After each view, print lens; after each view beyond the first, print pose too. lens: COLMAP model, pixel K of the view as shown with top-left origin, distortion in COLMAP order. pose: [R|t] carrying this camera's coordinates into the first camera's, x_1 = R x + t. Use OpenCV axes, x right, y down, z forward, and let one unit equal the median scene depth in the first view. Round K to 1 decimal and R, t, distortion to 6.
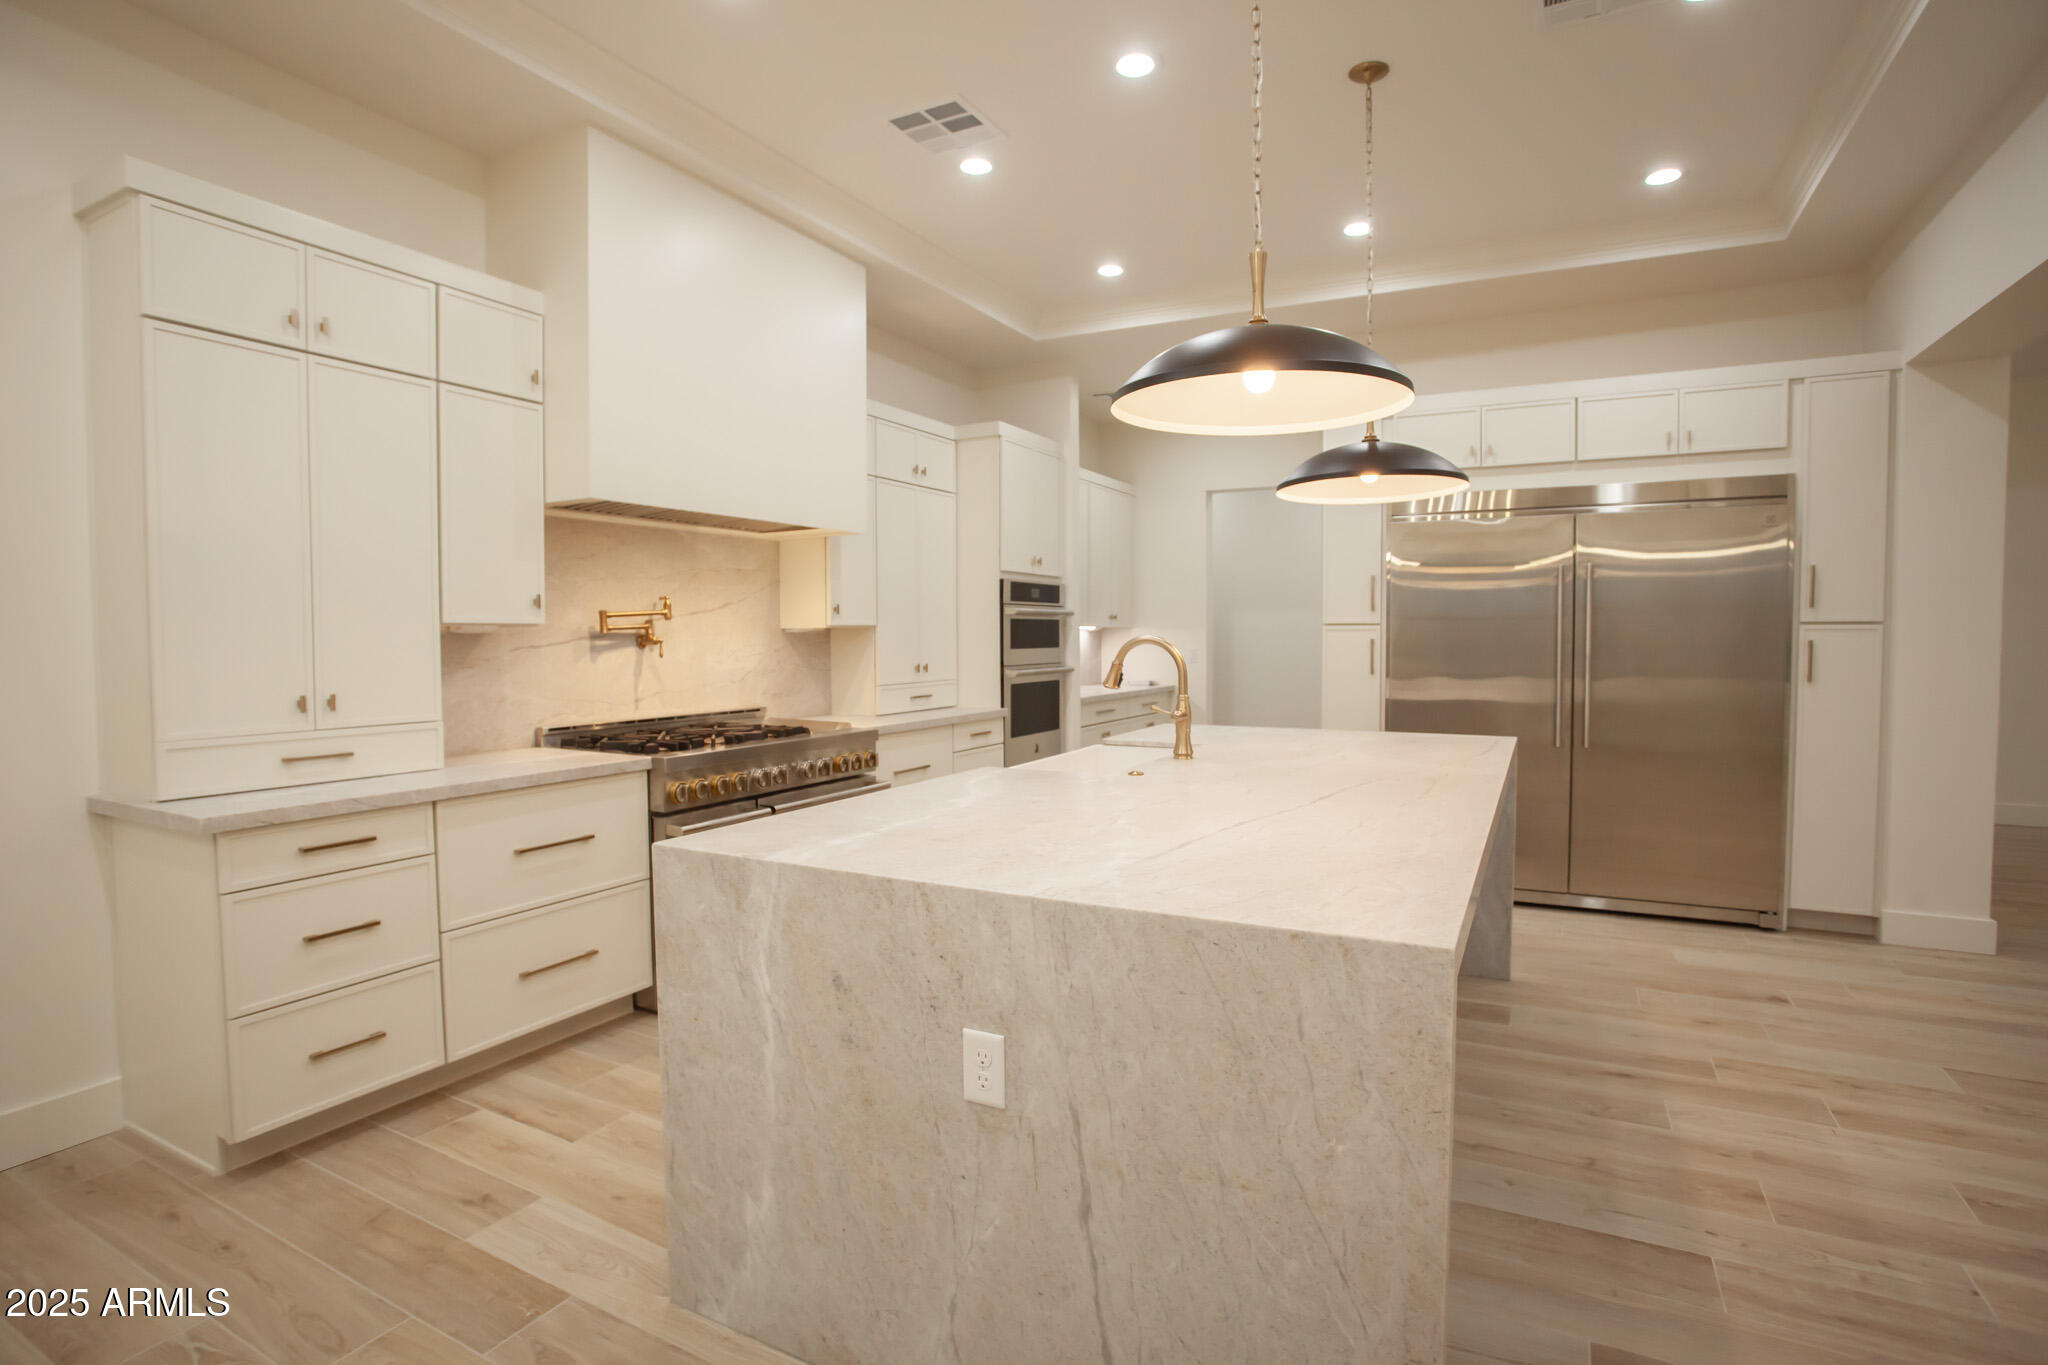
lens RADIAL K [[1011.1, 0, 1024.8], [0, 1011.1, 676.7], [0, 0, 1]] dist [-0.075525, 0.035108]
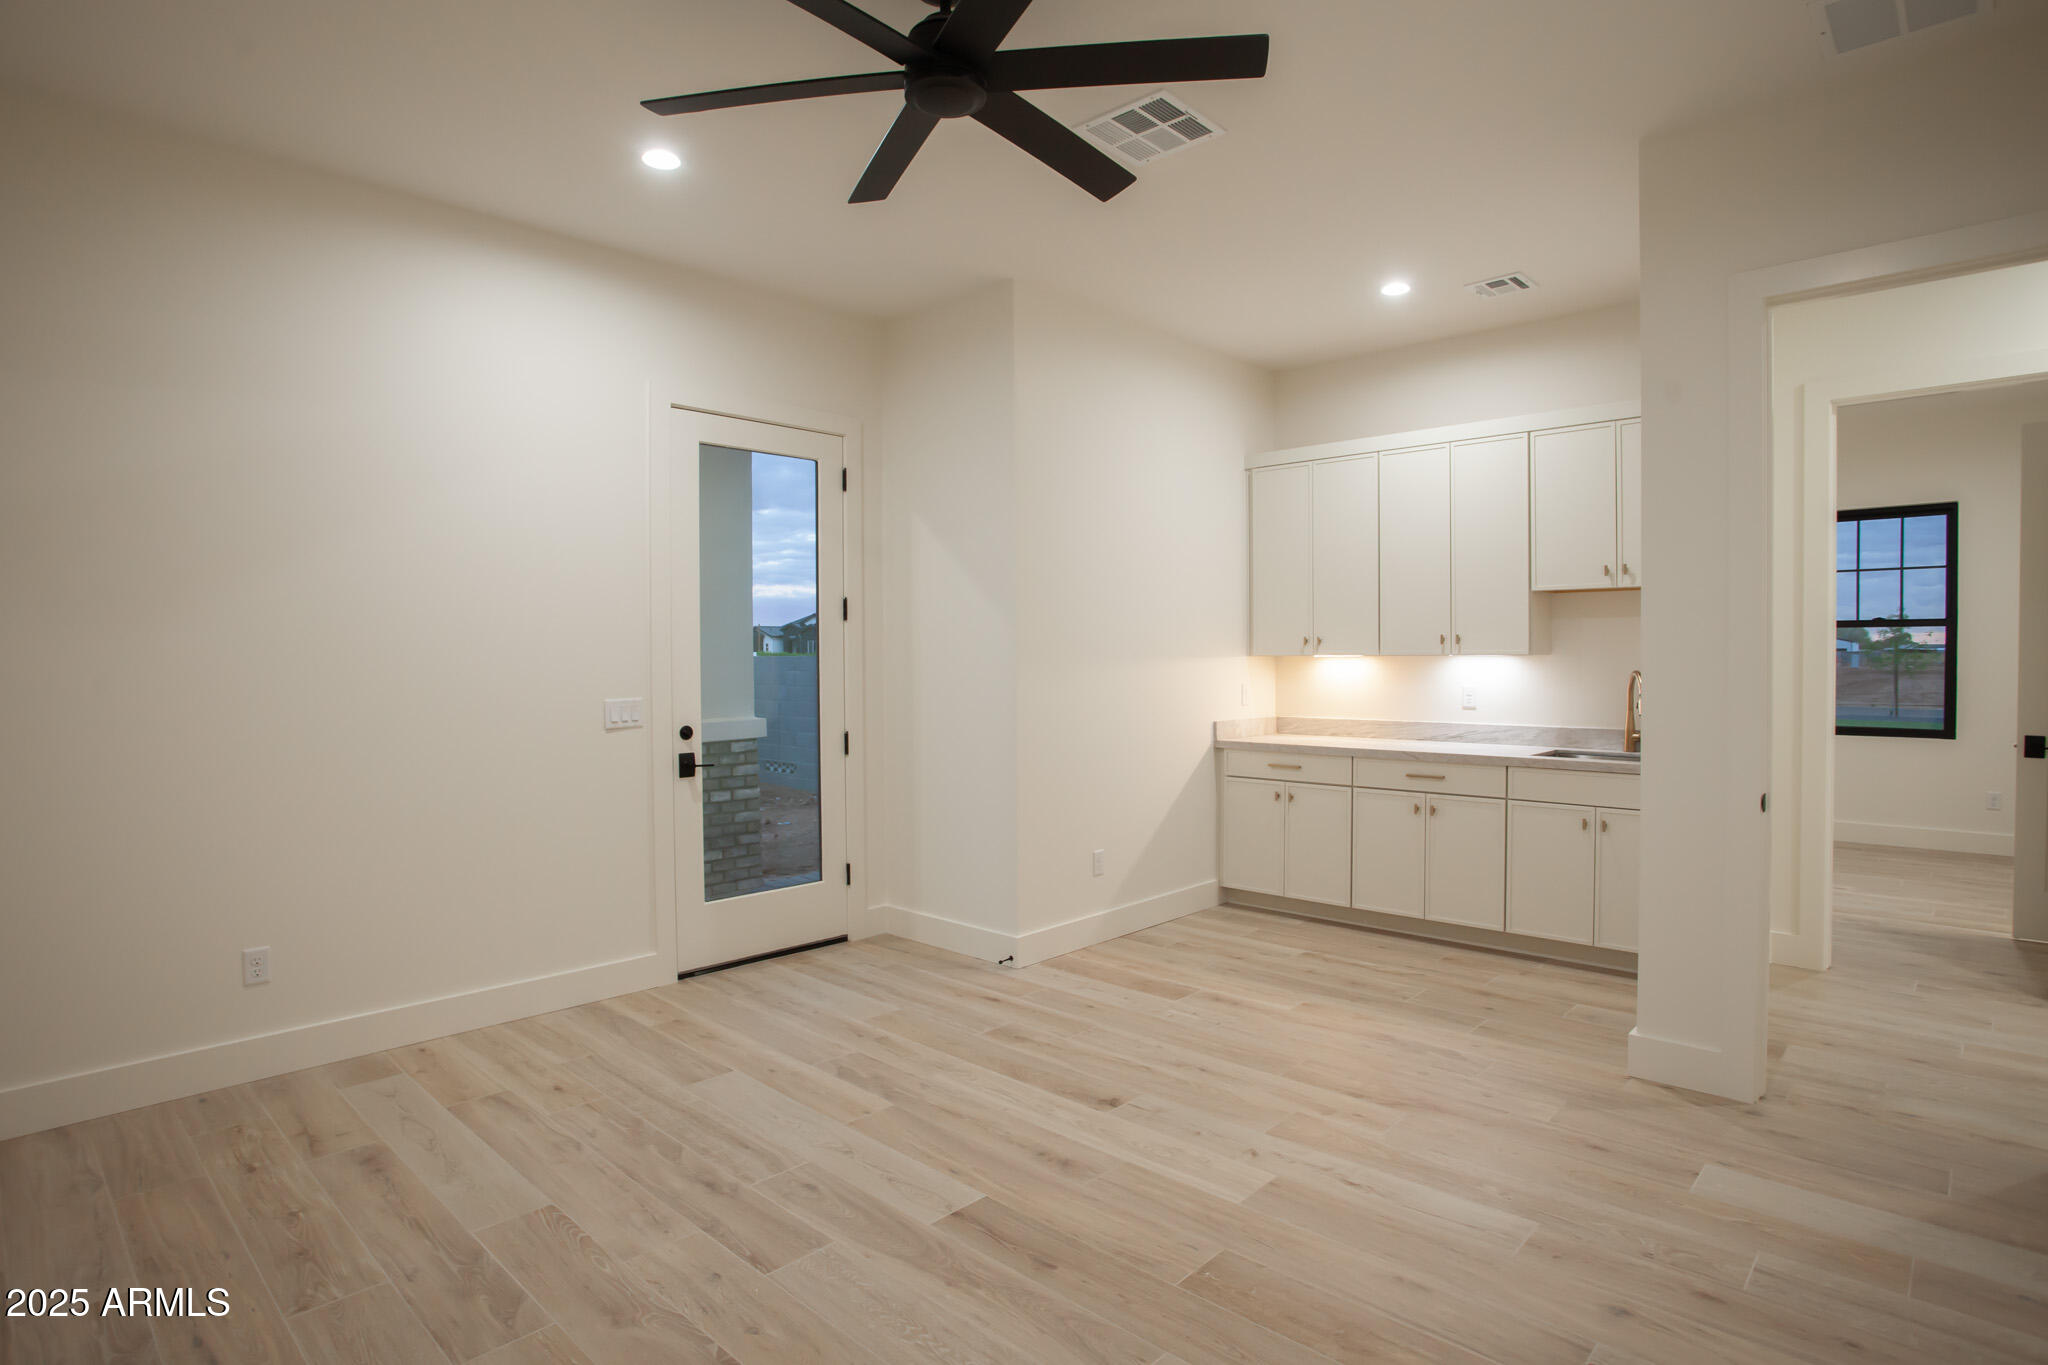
lens RADIAL K [[995.0, 0, 1020.8], [0, 995.0, 676.7], [0, 0, 1]] dist [-0.073596, 0.028780]
pose [[-0.260914, 0.021830, -0.965115, 1.403759], [-0.036372, 0.998812, 0.032425, -0.082773], [0.964677, 0.043563, -0.259810, 1.643797]]
